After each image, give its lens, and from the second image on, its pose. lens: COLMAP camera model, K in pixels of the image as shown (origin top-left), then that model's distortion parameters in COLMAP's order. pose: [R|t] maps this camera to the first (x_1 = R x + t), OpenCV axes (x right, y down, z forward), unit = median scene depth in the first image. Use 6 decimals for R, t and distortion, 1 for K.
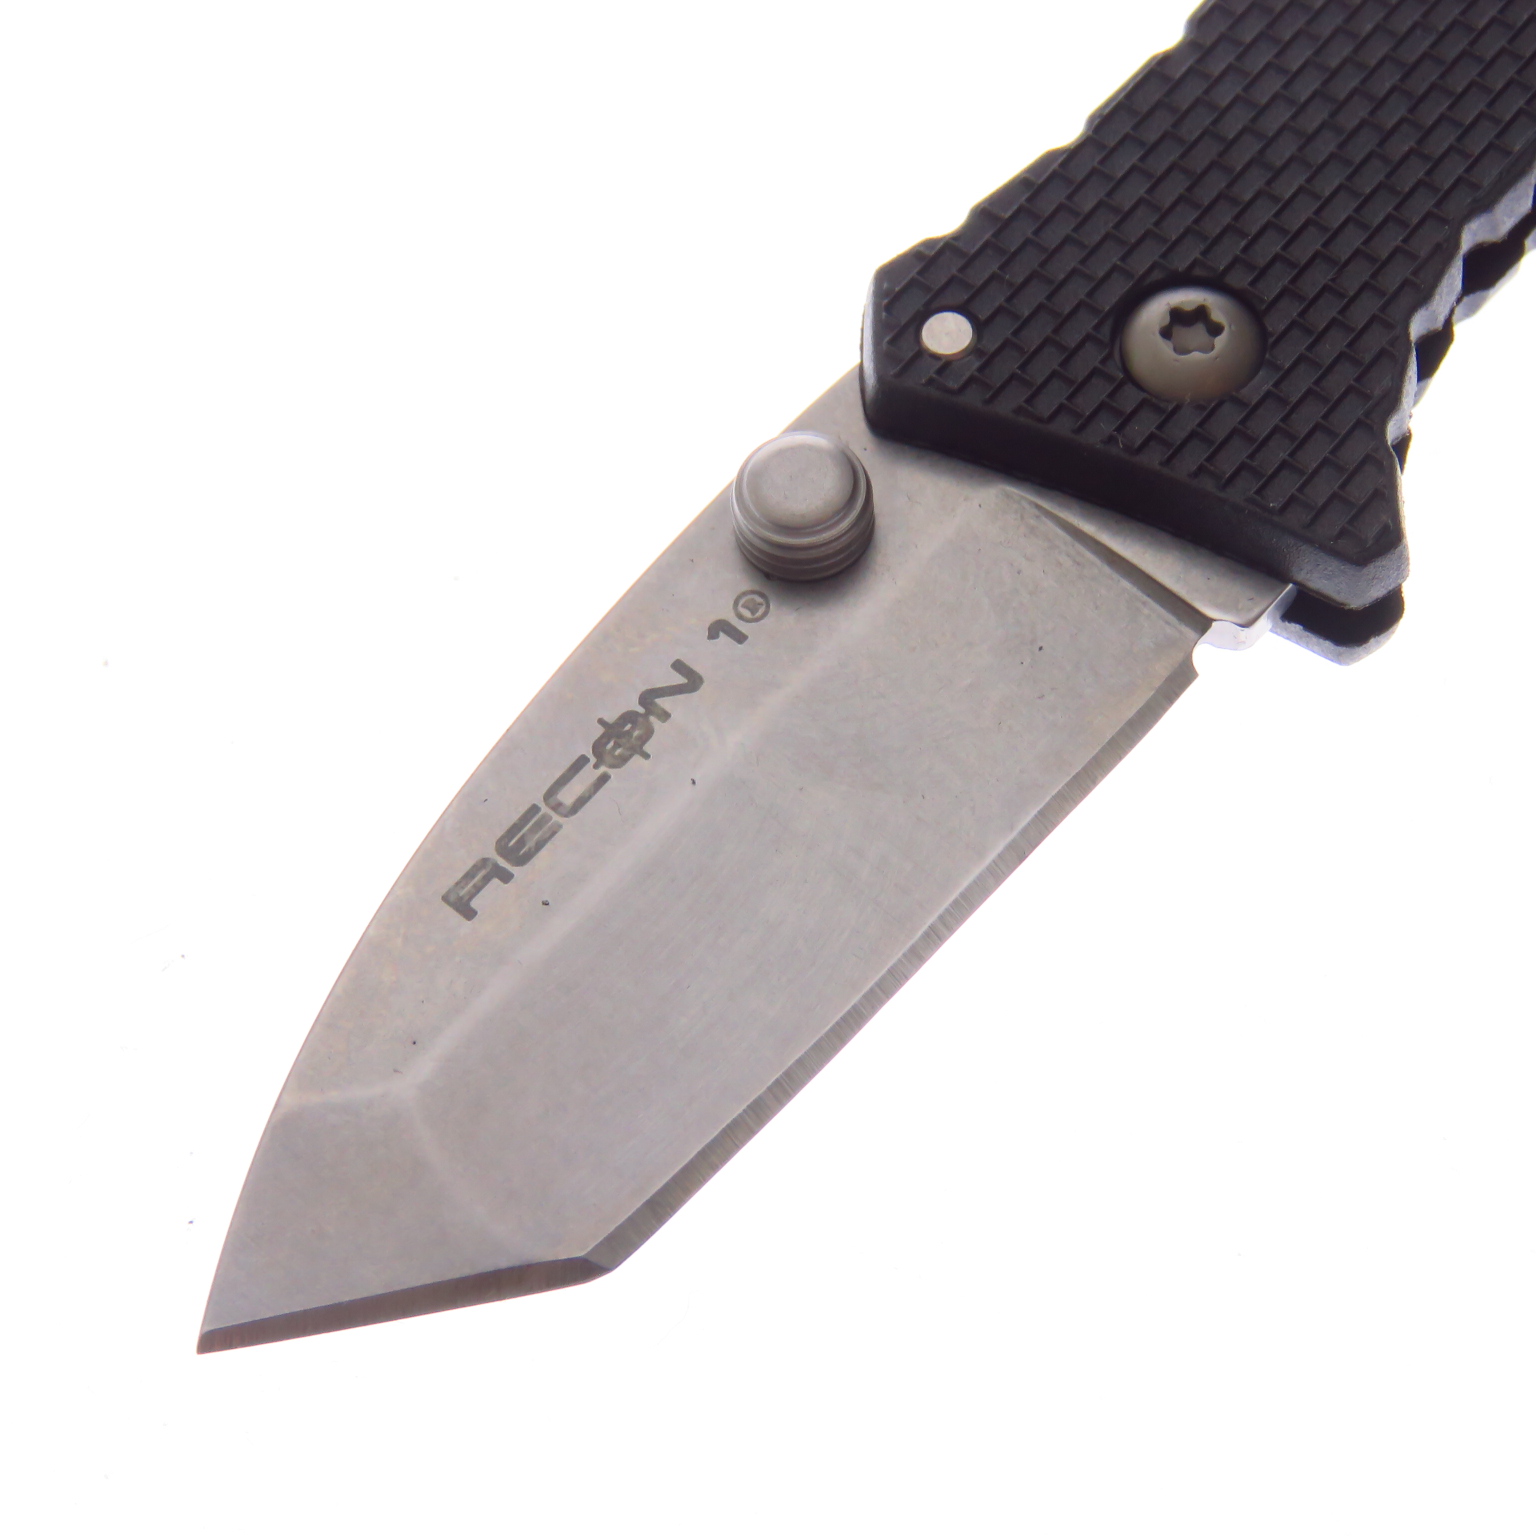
lens RADIAL K [[3572.7, 0, 768.0], [0, 3572.7, 768.0], [0, 0, 1]] dist [-0.116112, 0.135615]
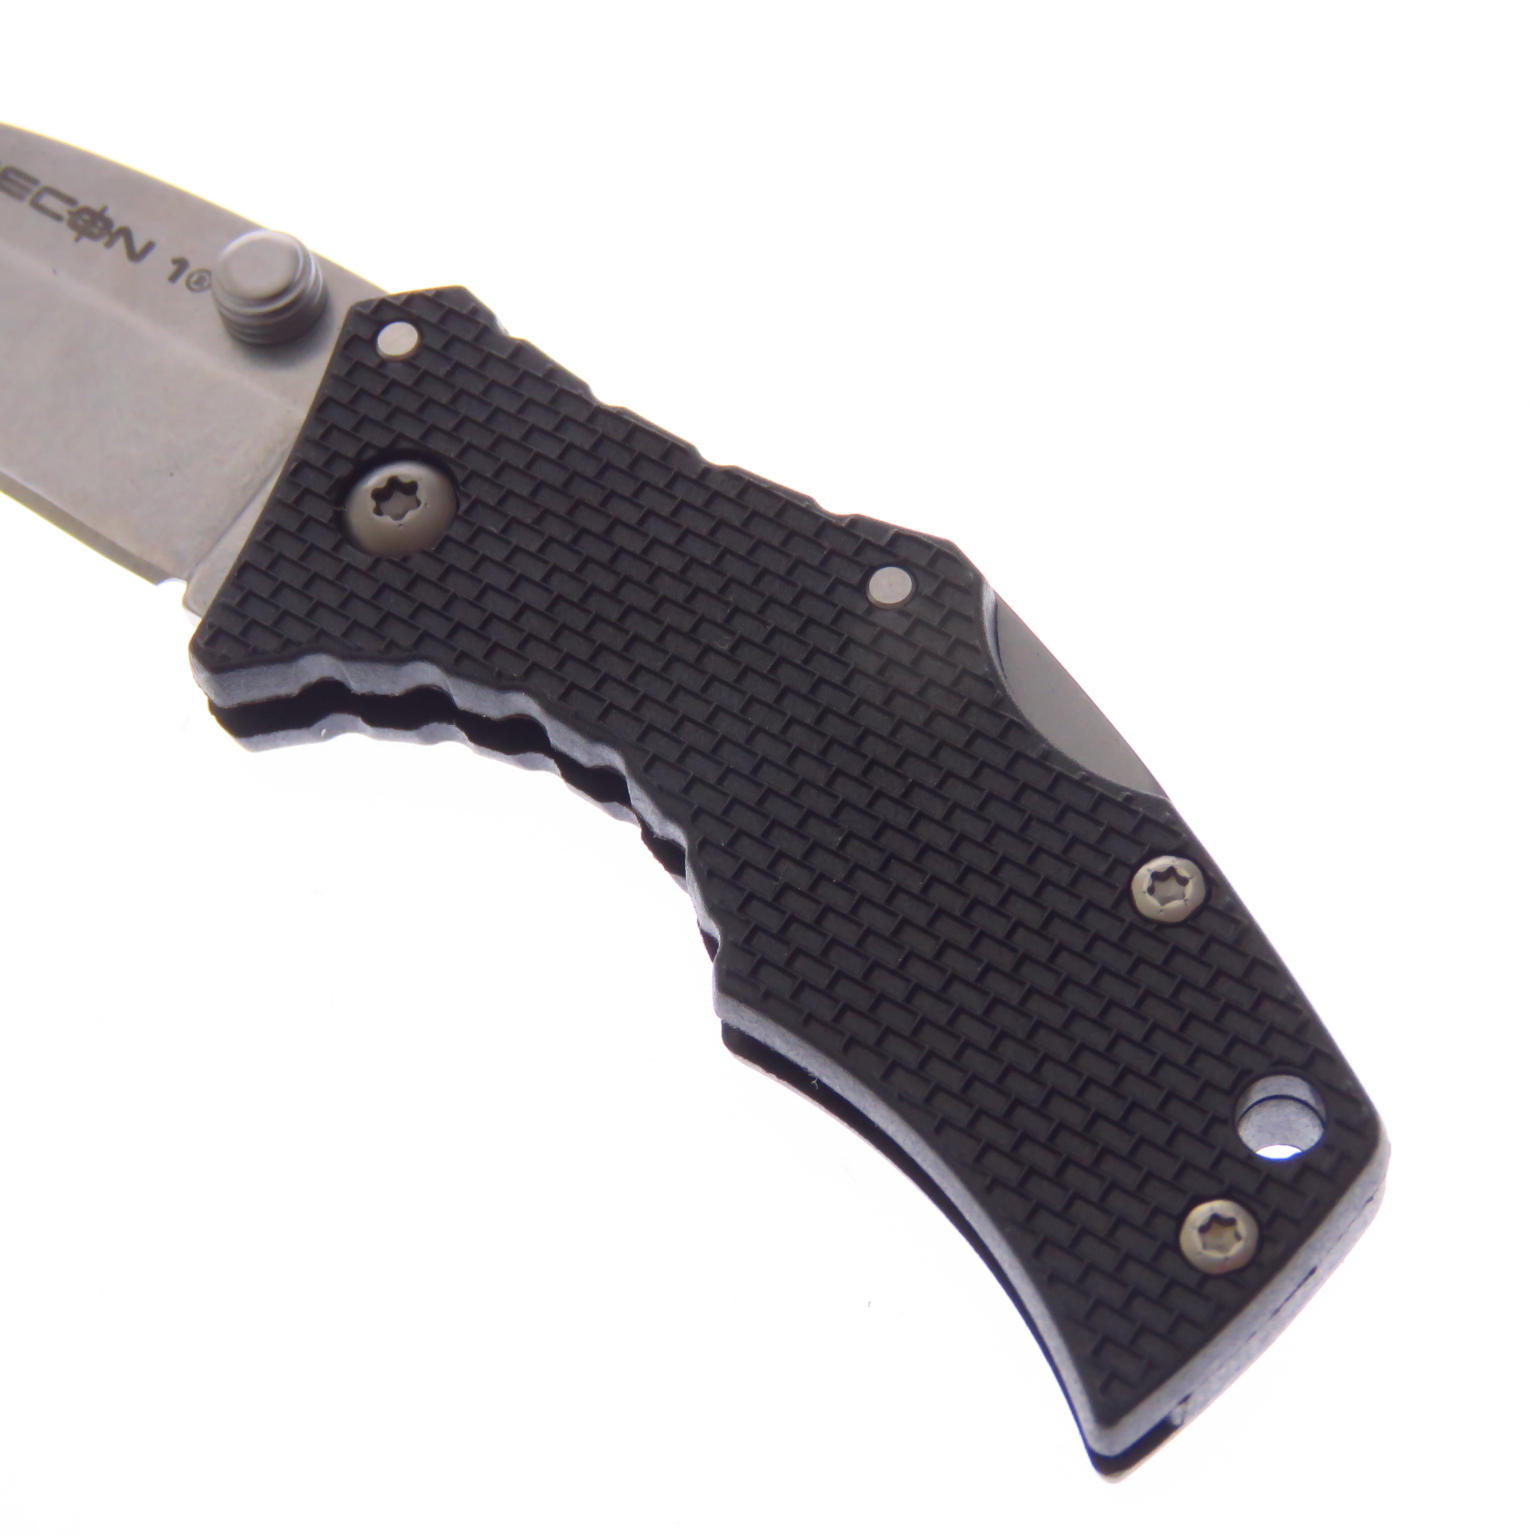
lens RADIAL K [[3572.7, 0, 768.0], [0, 3572.7, 768.0], [0, 0, 1]] dist [-0.116112, 0.135615]
pose [[0.125293, 0.898770, -0.420135, 0.731651], [-0.827364, 0.328353, 0.455689, -0.754880], [0.547513, 0.290510, 0.784751, 0.143915]]
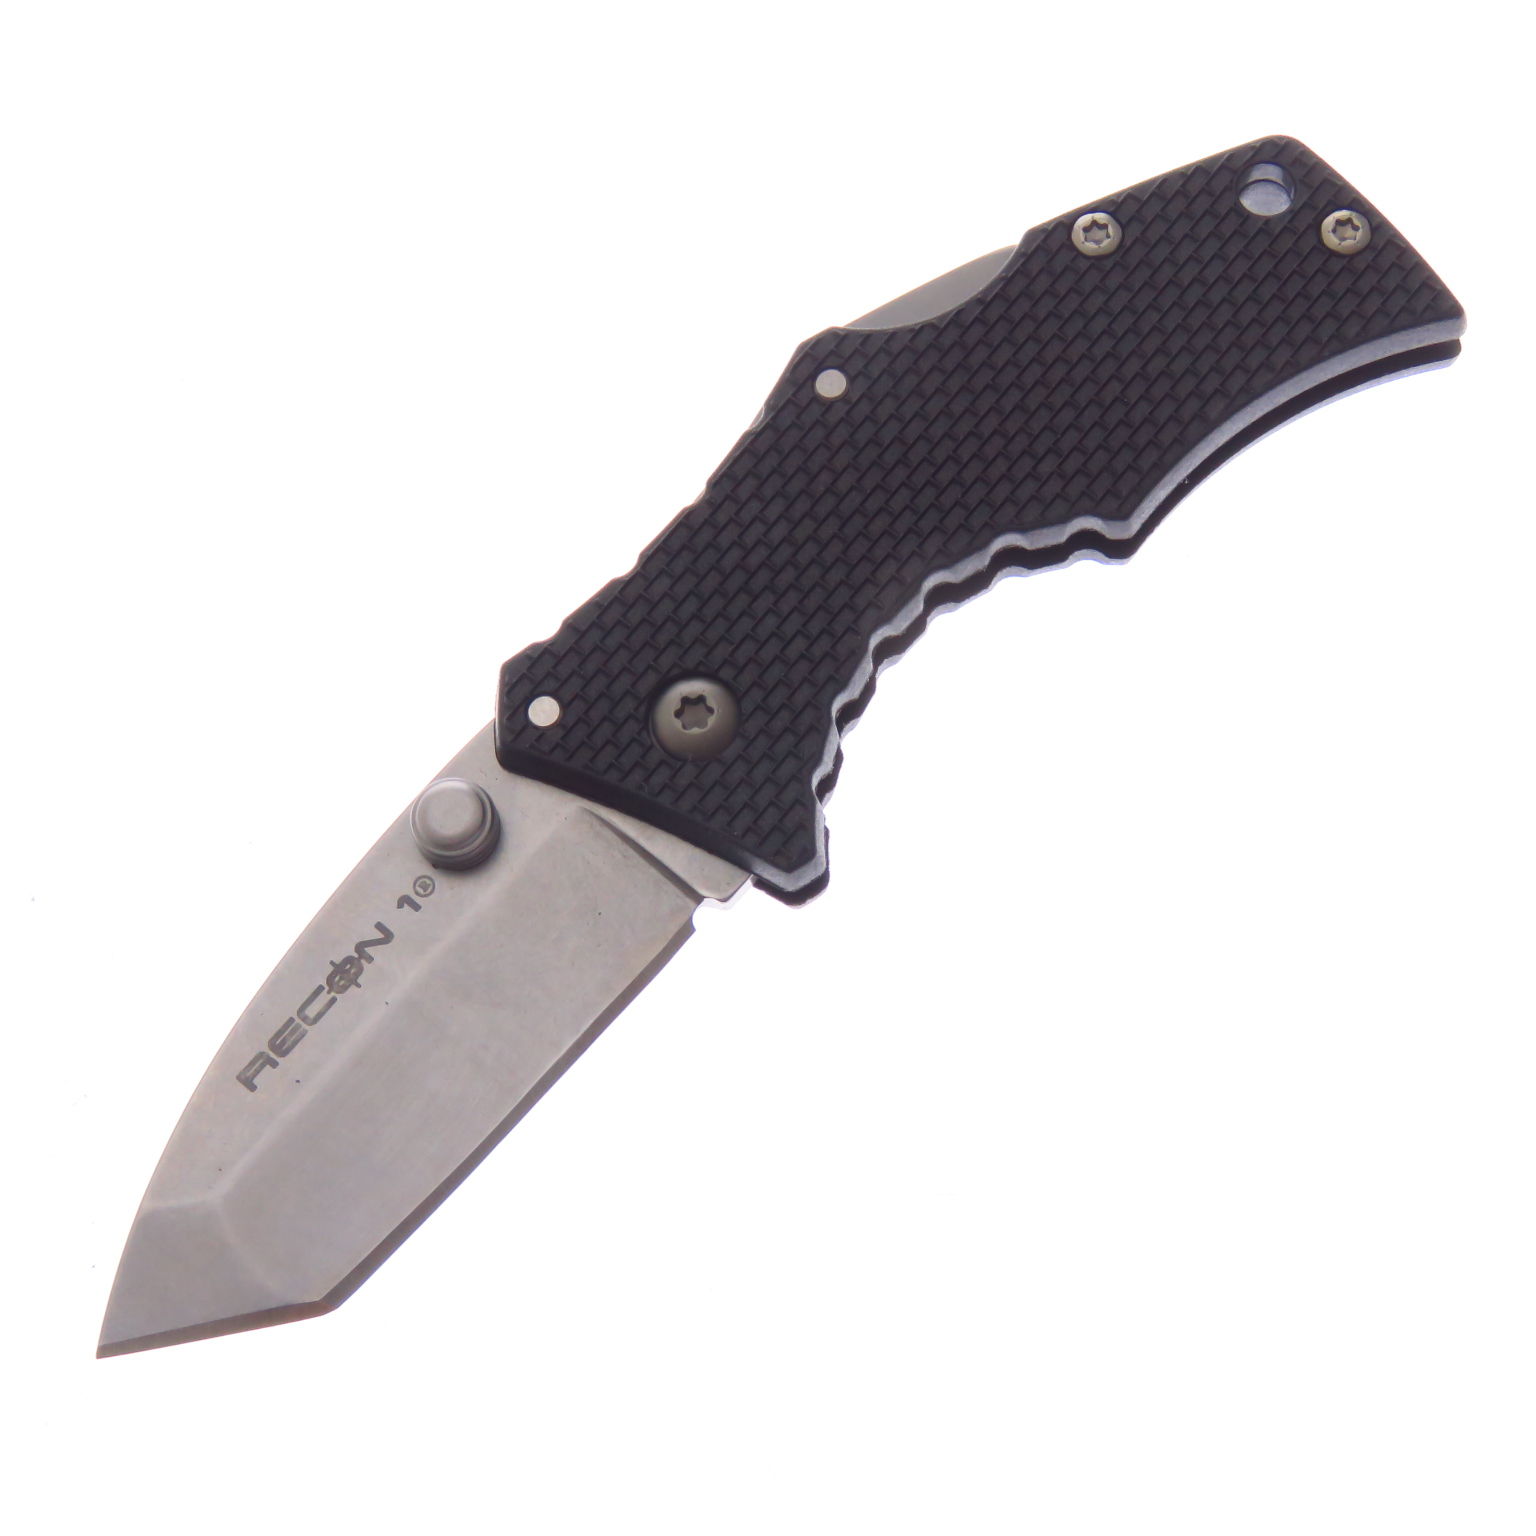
lens RADIAL K [[3572.7, 0, 768.0], [0, 3572.7, 768.0], [0, 0, 1]] dist [-0.116112, 0.135615]
pose [[0.999907, -0.010601, -0.008608, 0.167324], [0.011775, 0.988568, 0.150313, -0.342346], [0.006917, -0.150401, 0.988601, -0.600876]]
